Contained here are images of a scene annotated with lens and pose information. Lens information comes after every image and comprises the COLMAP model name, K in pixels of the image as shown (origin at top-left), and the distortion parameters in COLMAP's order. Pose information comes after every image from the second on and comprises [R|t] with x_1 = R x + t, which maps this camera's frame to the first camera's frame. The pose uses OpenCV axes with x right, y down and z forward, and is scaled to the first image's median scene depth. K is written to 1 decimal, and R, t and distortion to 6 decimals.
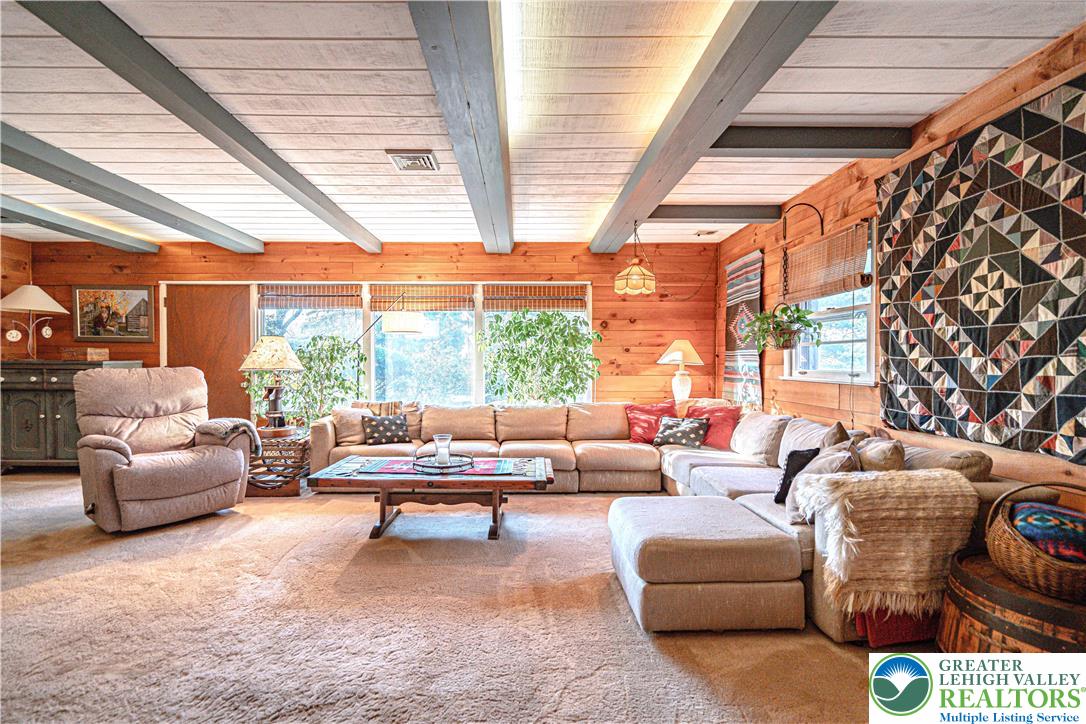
lens RADIAL K [[498.1, 0, 538.6], [0, 498.1, 364.4], [0, 0, 1]] dist [-0.002048, -0.001628]
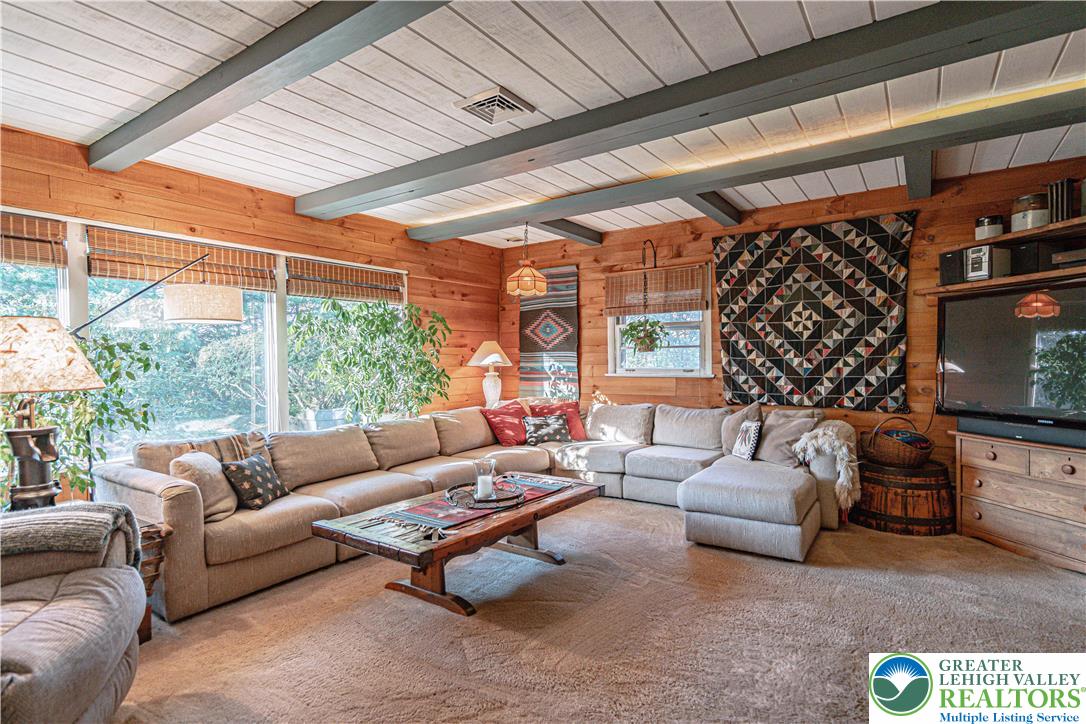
lens RADIAL K [[556.7, 0, 541.4], [0, 556.7, 361.8], [0, 0, 1]] dist [-0.003230, 0.000721]
pose [[0.576858, -0.012045, 0.816756, -1.115596], [0.016851, 0.999854, 0.002844, -0.018999], [-0.816671, 0.012123, 0.576977, 0.537836]]
